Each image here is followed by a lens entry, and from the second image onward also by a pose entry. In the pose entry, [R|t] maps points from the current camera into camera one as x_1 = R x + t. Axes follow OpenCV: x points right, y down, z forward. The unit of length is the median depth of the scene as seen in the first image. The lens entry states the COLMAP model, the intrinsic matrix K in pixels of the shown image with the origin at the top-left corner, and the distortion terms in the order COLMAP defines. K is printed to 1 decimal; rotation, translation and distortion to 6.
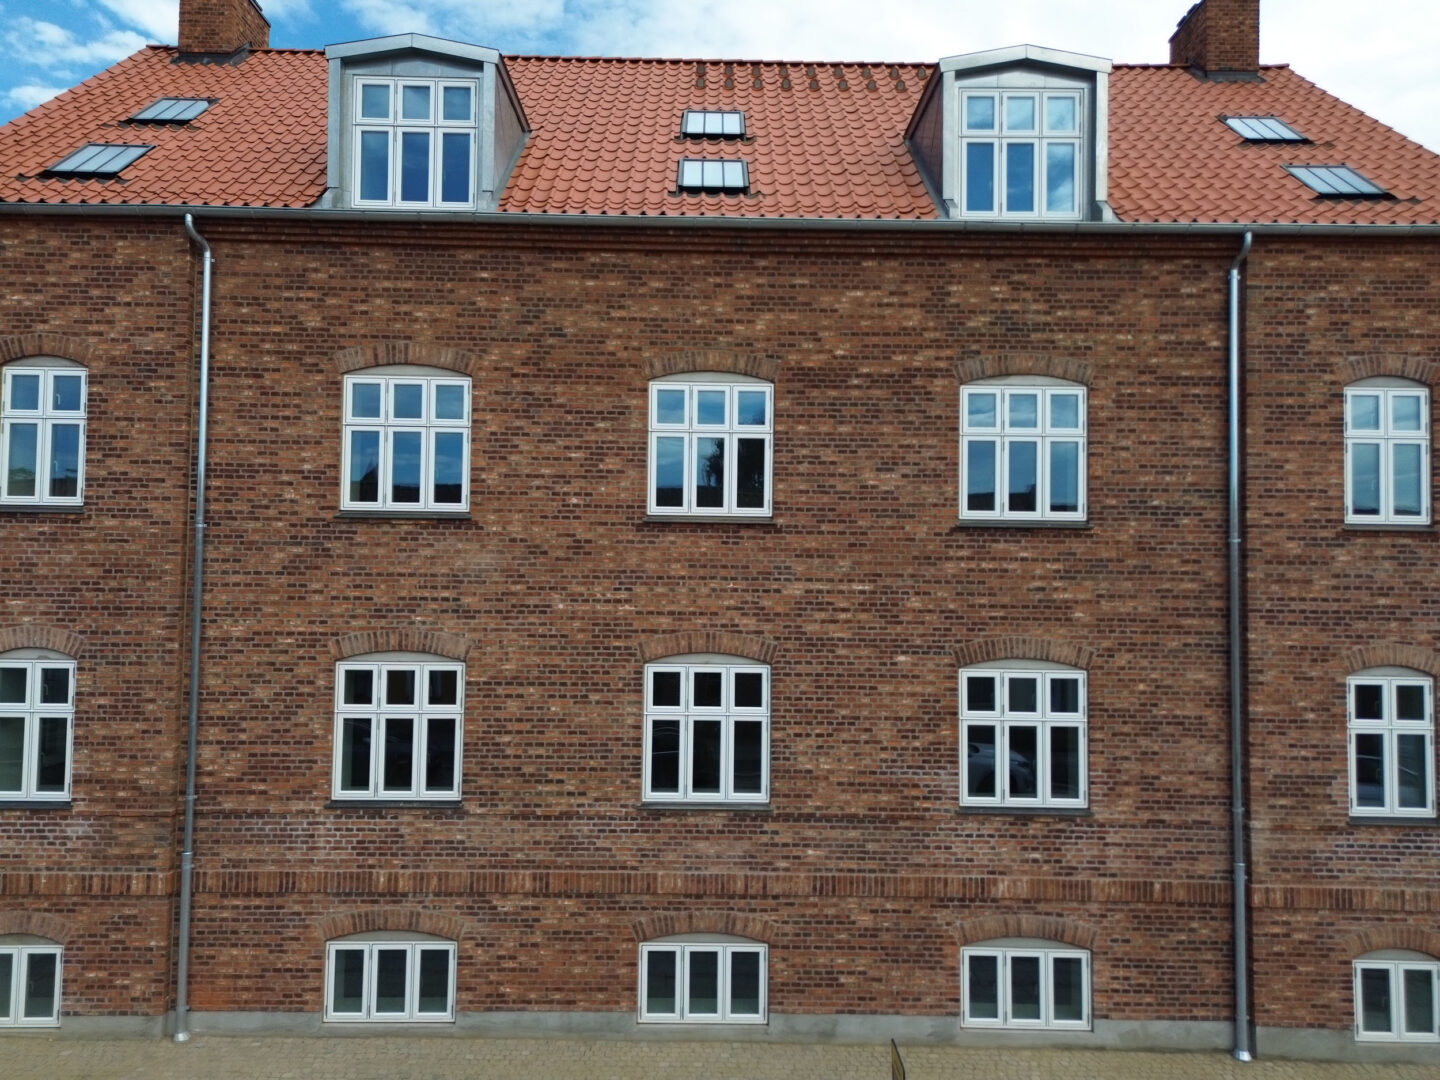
lens RADIAL K [[947.9, 0, 777.8], [0, 947.9, 521.7], [0, 0, 1]] dist [0.073999, -0.045006]
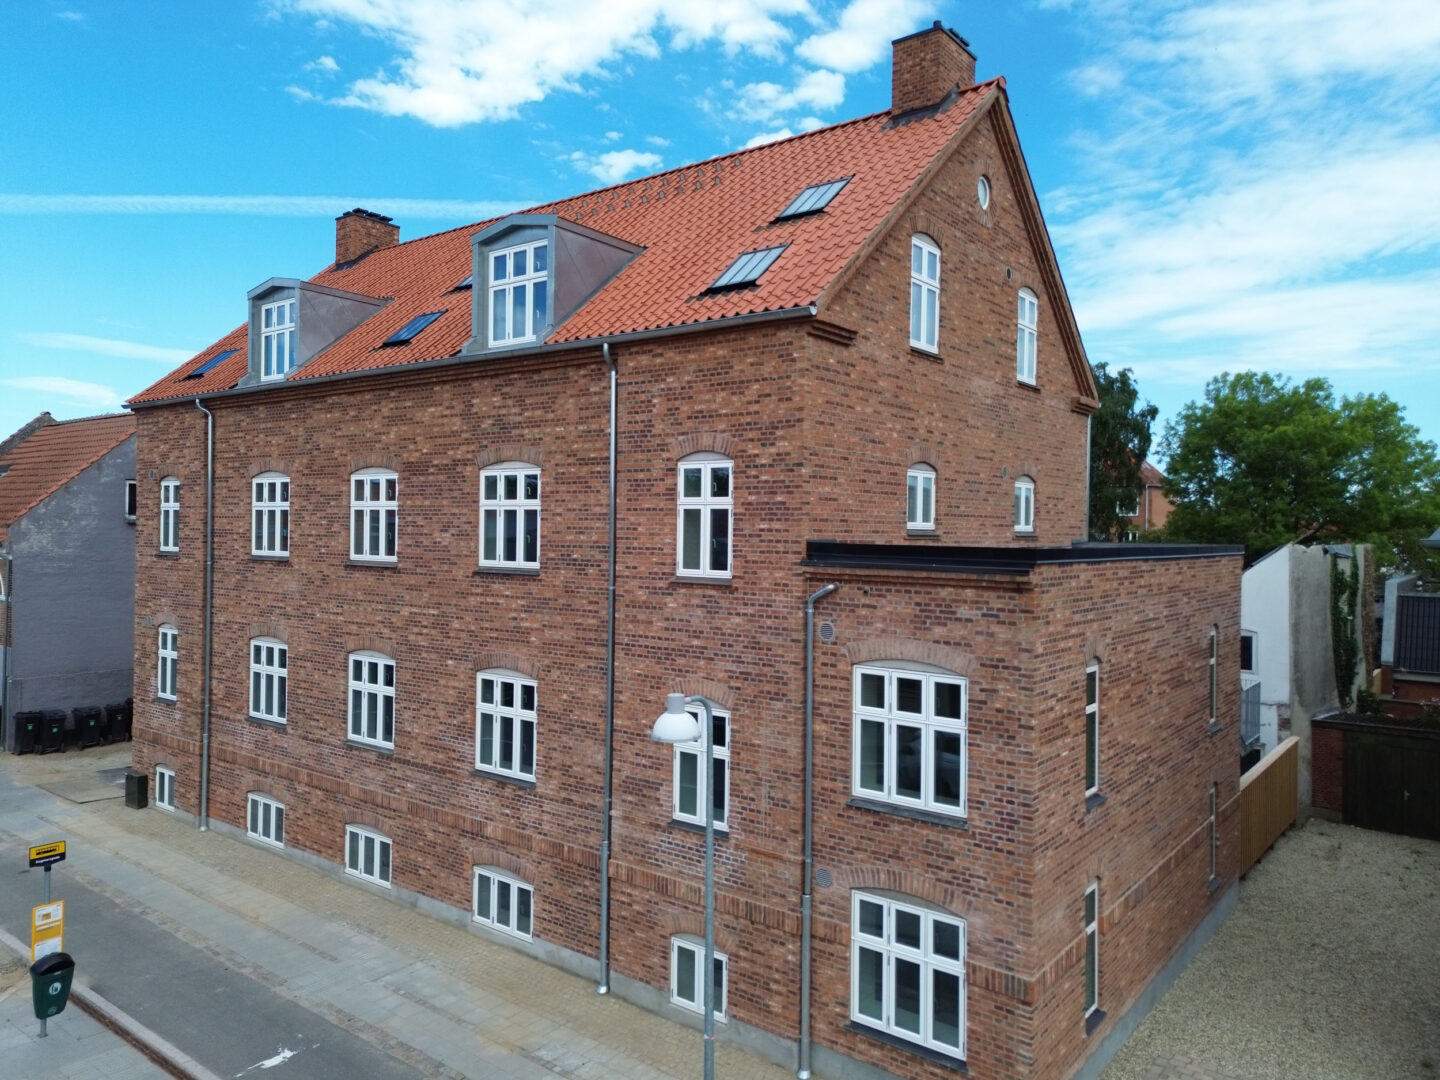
lens RADIAL K [[1006.0, 0, 692.4], [0, 1006.0, 541.2], [0, 0, 1]] dist [0.107643, -0.042061]
pose [[0.775489, 0.003384, -0.631352, 1.387598], [0.018167, 0.999452, 0.027670, -0.075696], [0.631100, -0.032928, 0.775002, 0.045233]]
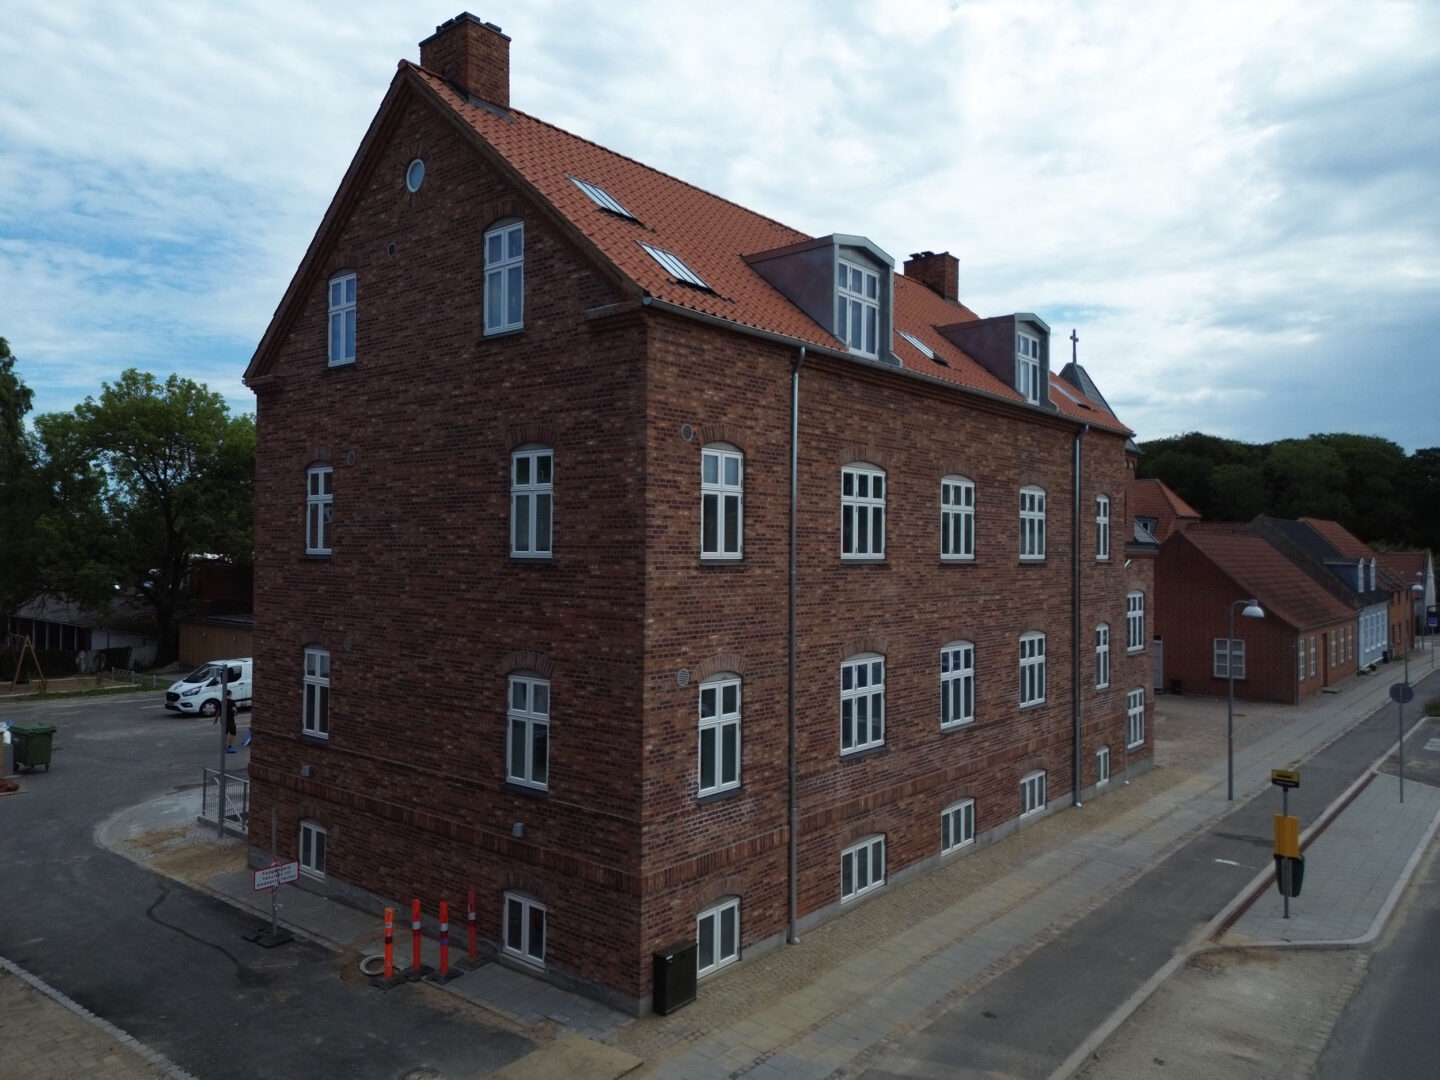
lens RADIAL K [[1006.0, 0, 722.4], [0, 1006.0, 530.6], [0, 0, 1]] dist [0.107643, -0.042061]
pose [[0.640286, 0.006542, 0.768109, -1.759917], [-0.030187, 0.999406, 0.016652, -0.076045], [-0.767543, -0.033849, 0.640103, 0.159567]]
